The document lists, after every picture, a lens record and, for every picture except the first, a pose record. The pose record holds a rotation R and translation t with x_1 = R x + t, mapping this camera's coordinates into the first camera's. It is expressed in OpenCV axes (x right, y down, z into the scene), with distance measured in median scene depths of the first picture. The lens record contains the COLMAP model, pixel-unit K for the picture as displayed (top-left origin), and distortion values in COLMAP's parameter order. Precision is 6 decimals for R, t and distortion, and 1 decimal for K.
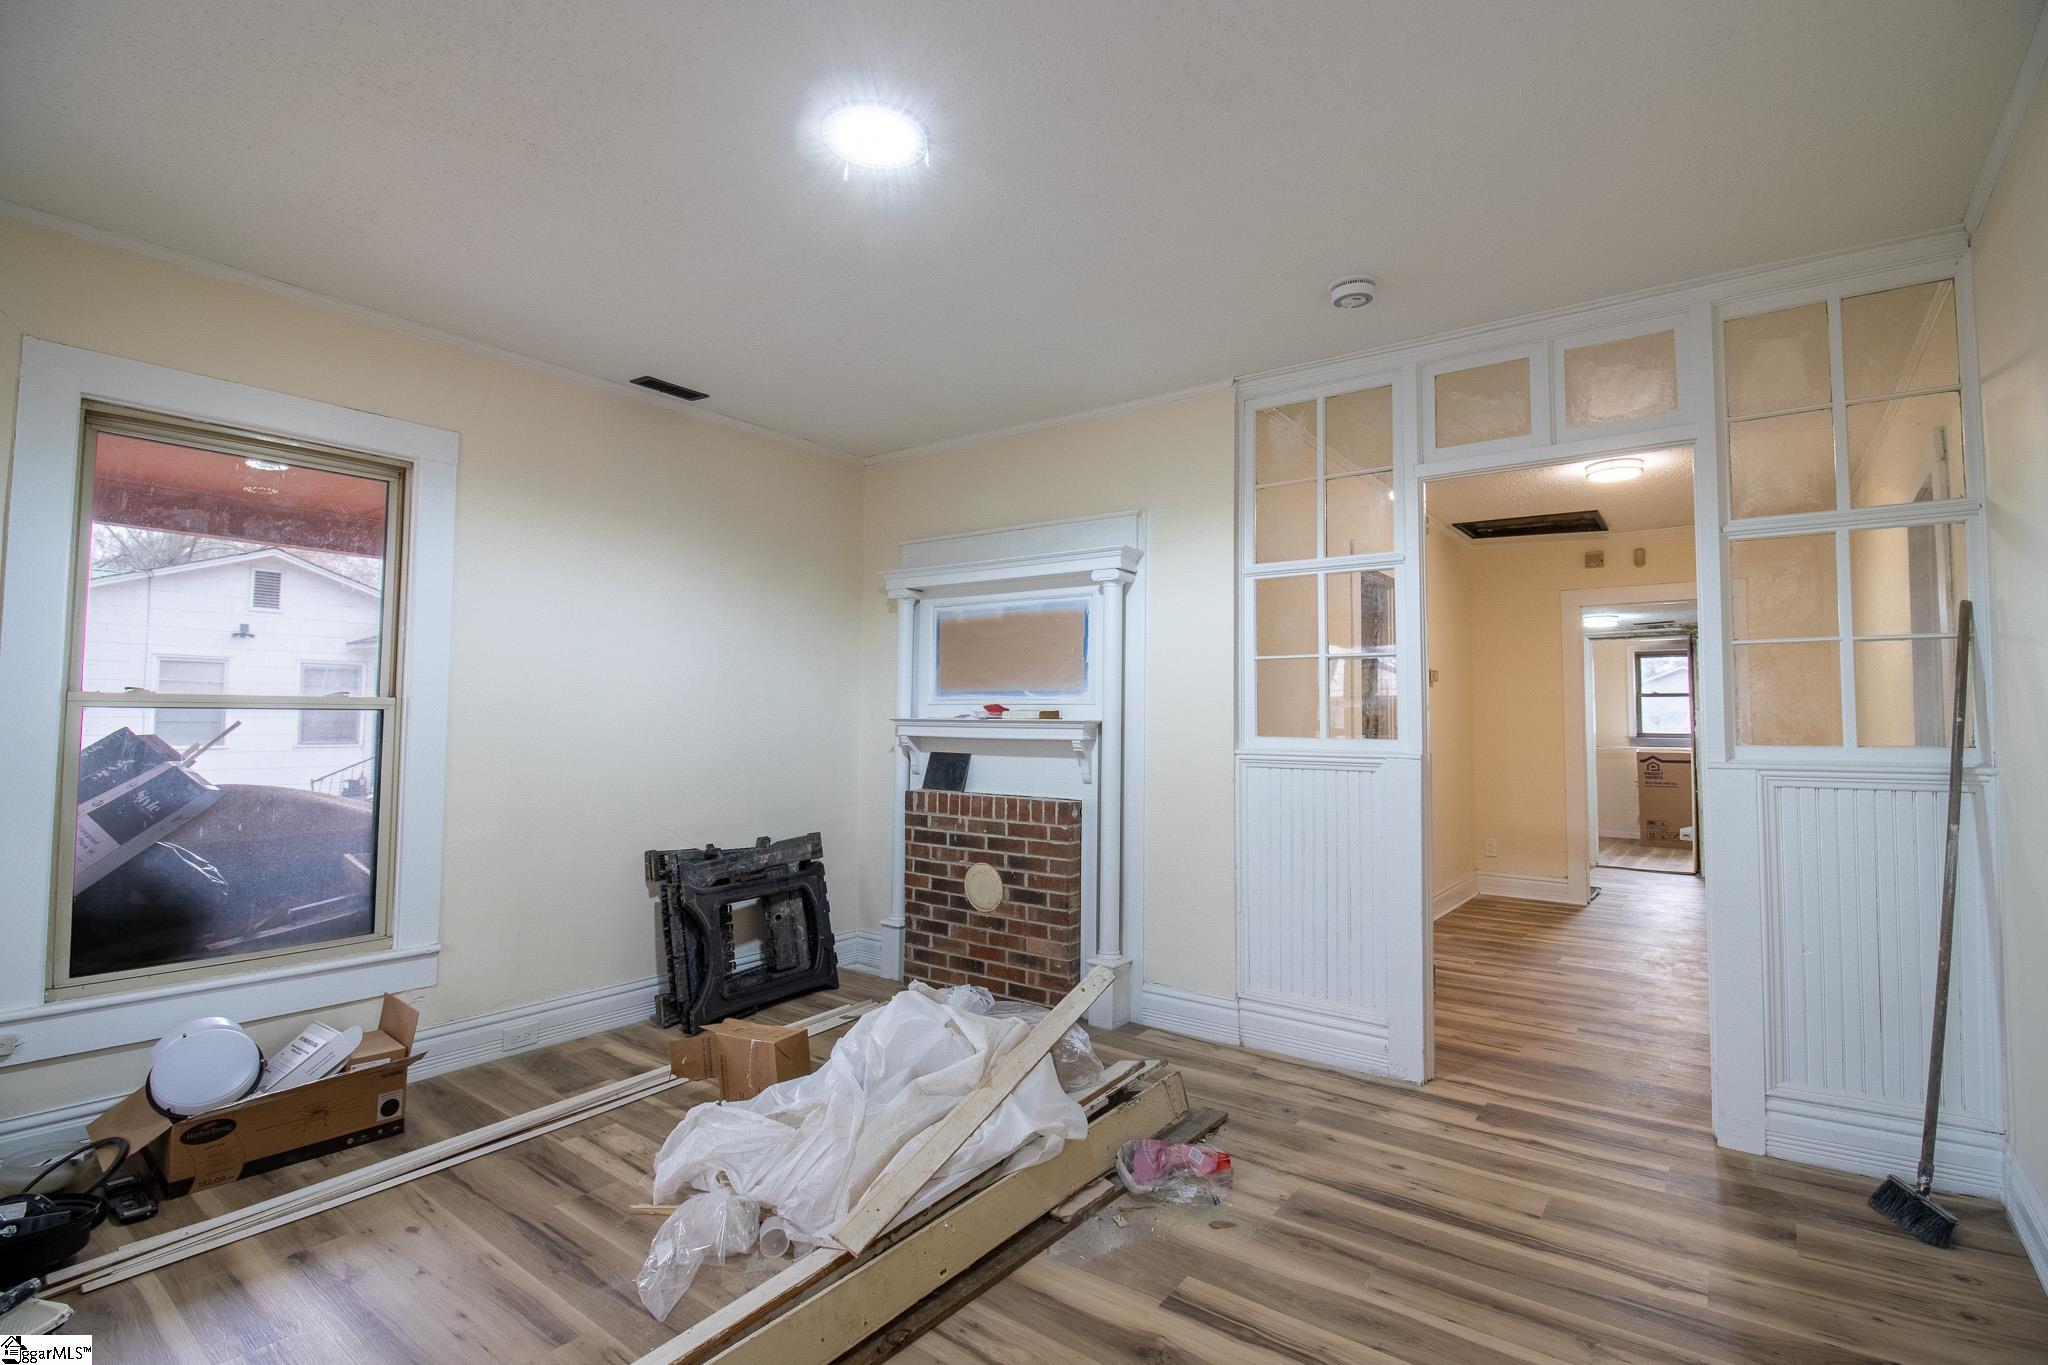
lens RADIAL K [[938.9, 0, 1030.5], [0, 938.9, 674.4], [0, 0, 1]] dist [-0.003300, -0.000480]
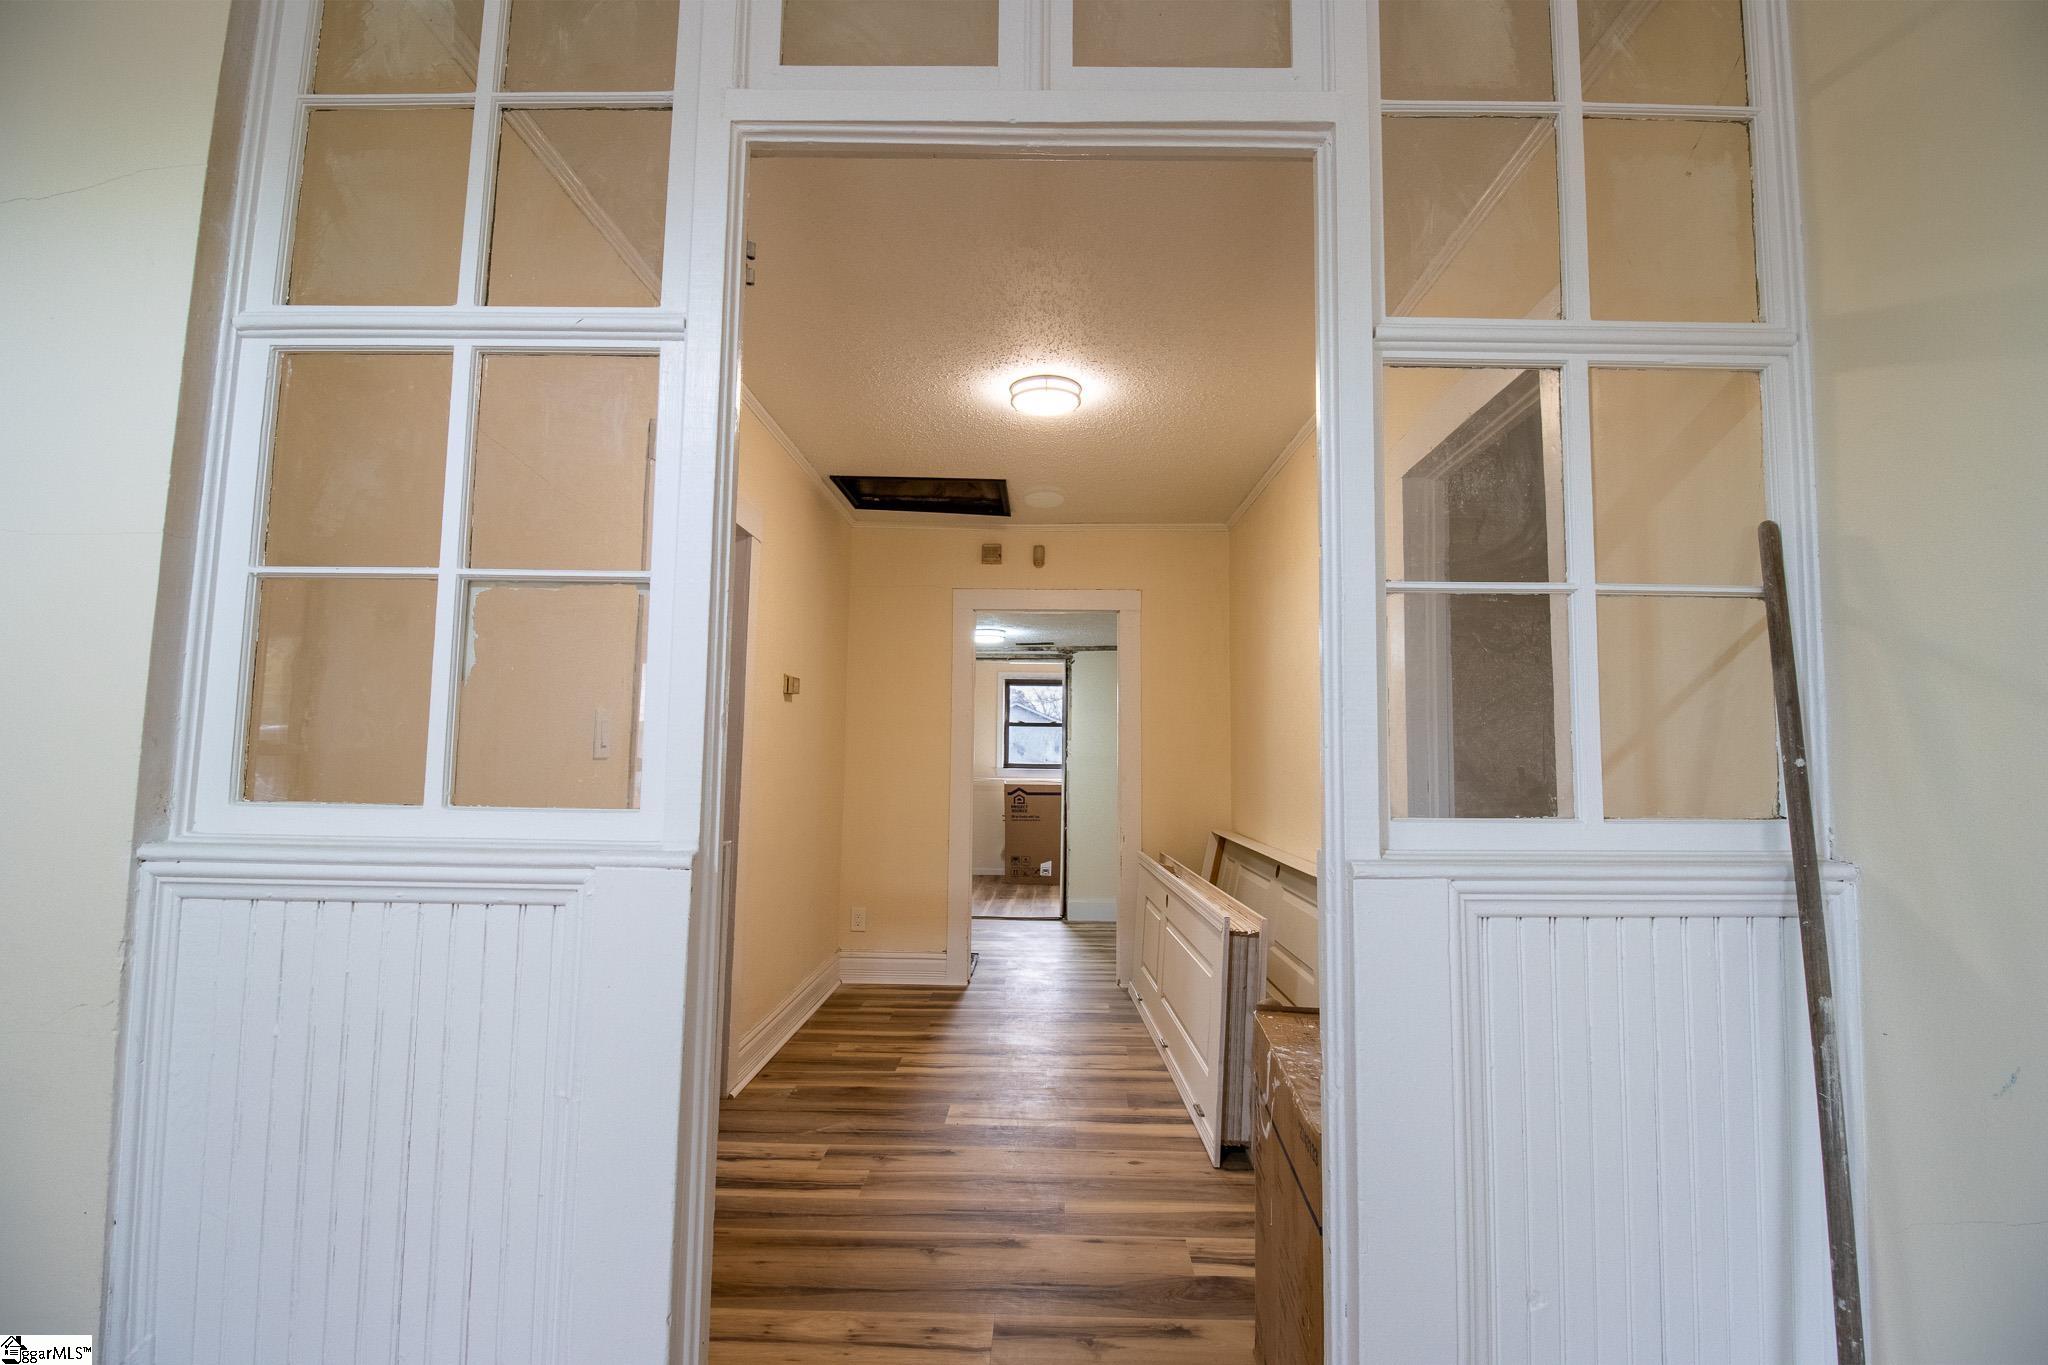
lens RADIAL K [[938.9, 0, 1030.5], [0, 938.9, 674.4], [0, 0, 1]] dist [-0.003300, -0.000480]
pose [[0.807314, 0.054595, 0.587591, 0.145813], [-0.038766, 0.998467, -0.039509, 0.012382], [-0.588847, 0.009118, 0.808193, 0.302756]]
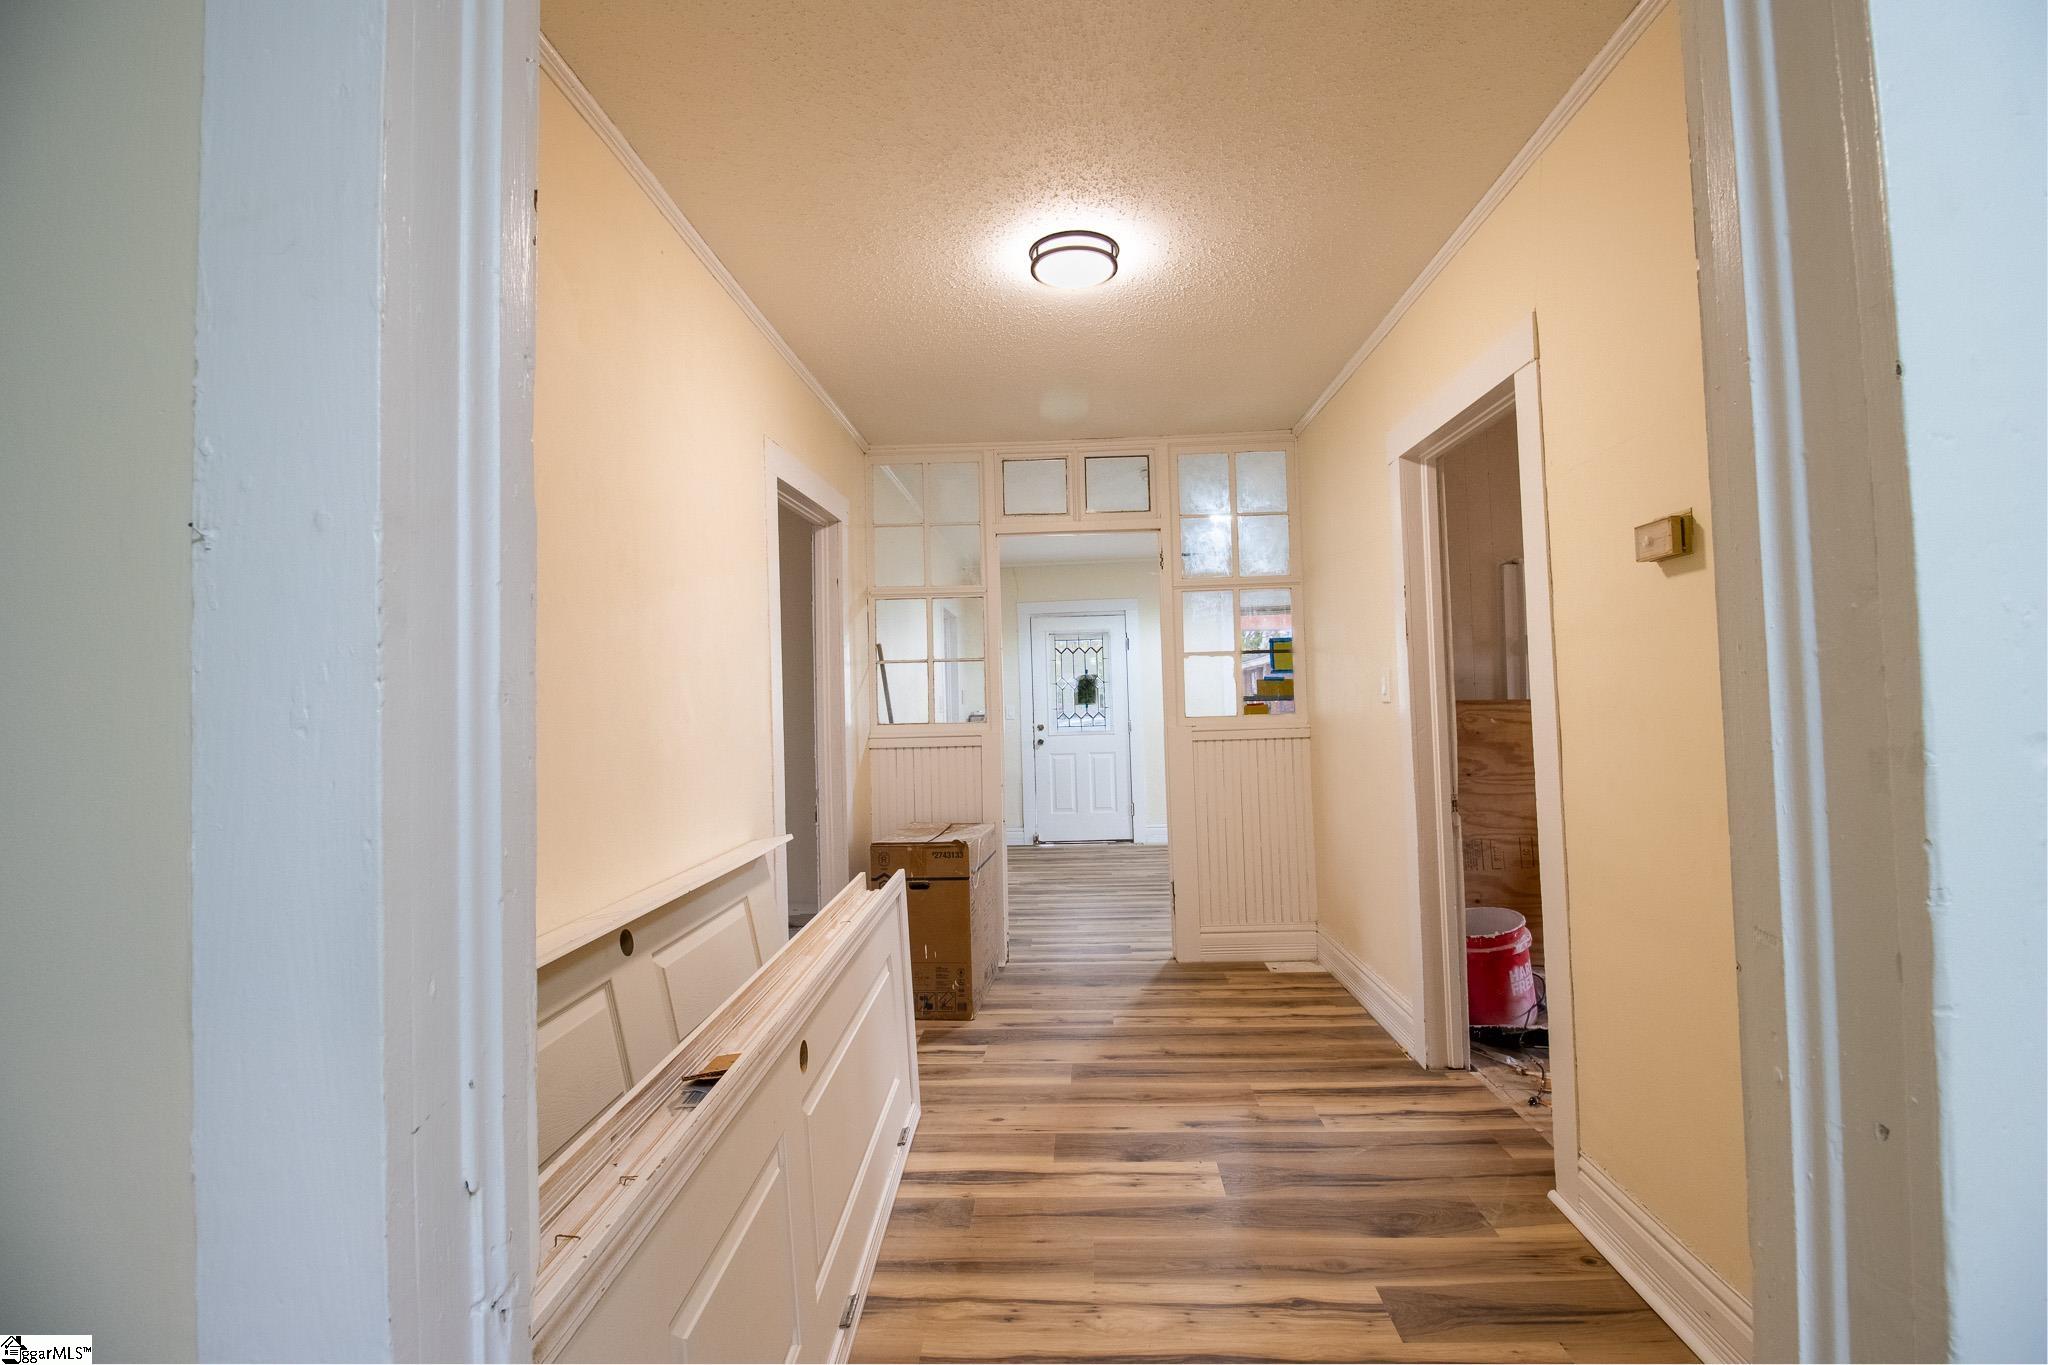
lens RADIAL K [[938.9, 0, 1030.5], [0, 938.9, 674.4], [0, 0, 1]] dist [-0.003300, -0.000480]
pose [[-0.823017, -0.006493, -0.567980, 0.667999], [0.046503, 0.995808, -0.078768, 0.050870], [0.566110, -0.091240, -0.819264, 0.983030]]
